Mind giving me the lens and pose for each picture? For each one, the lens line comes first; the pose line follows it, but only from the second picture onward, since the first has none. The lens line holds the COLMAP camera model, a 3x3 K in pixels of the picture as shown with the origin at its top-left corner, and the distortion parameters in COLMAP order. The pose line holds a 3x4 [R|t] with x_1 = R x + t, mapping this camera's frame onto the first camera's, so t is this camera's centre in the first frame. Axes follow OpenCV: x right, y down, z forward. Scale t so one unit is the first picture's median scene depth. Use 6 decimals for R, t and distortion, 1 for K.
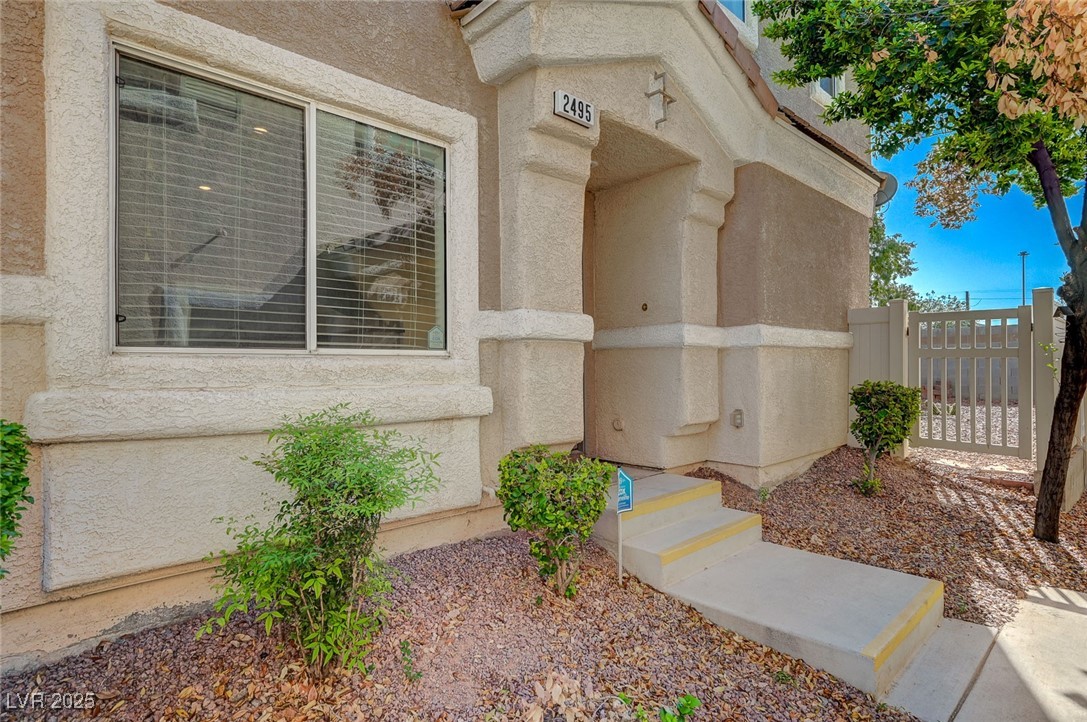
lens RADIAL K [[545.3, 0, 547.1], [0, 545.3, 358.9], [0, 0, 1]] dist [0.003424, 0.001014]
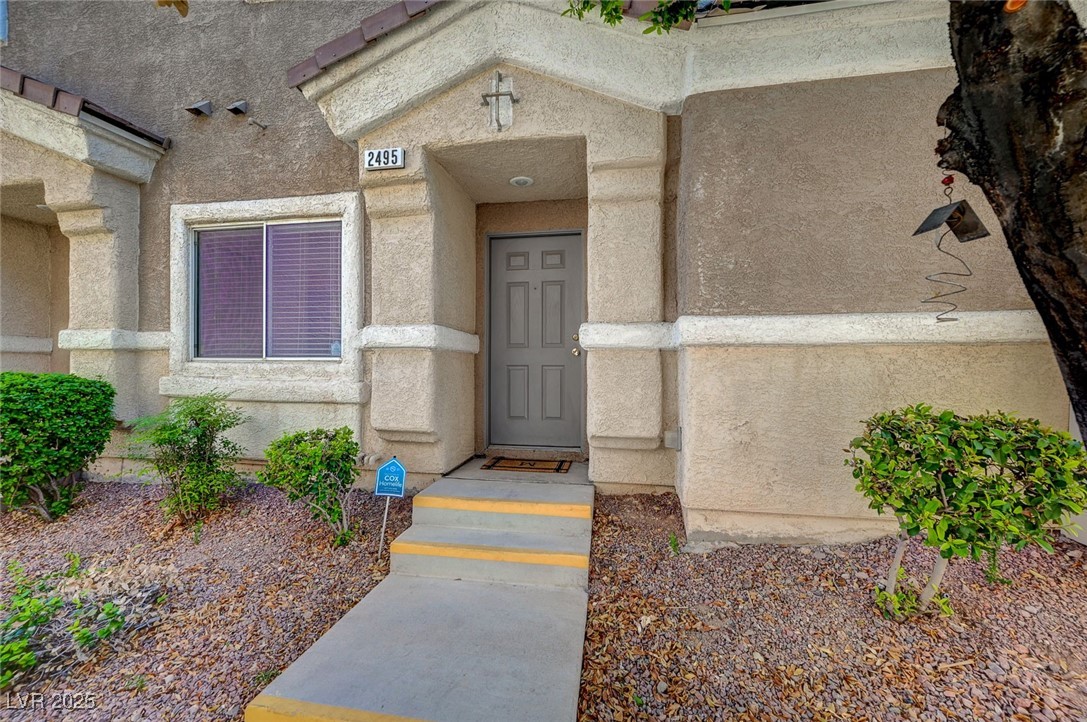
lens RADIAL K [[431.6, 0, 545.1], [0, 431.6, 364.3], [0, 0, 1]] dist [-0.001734, 0.000108]
pose [[0.610482, 0.013493, -0.791915, 1.050025], [0.005117, 0.999767, 0.020979, -0.017179], [0.792014, -0.016860, 0.610270, 0.695177]]
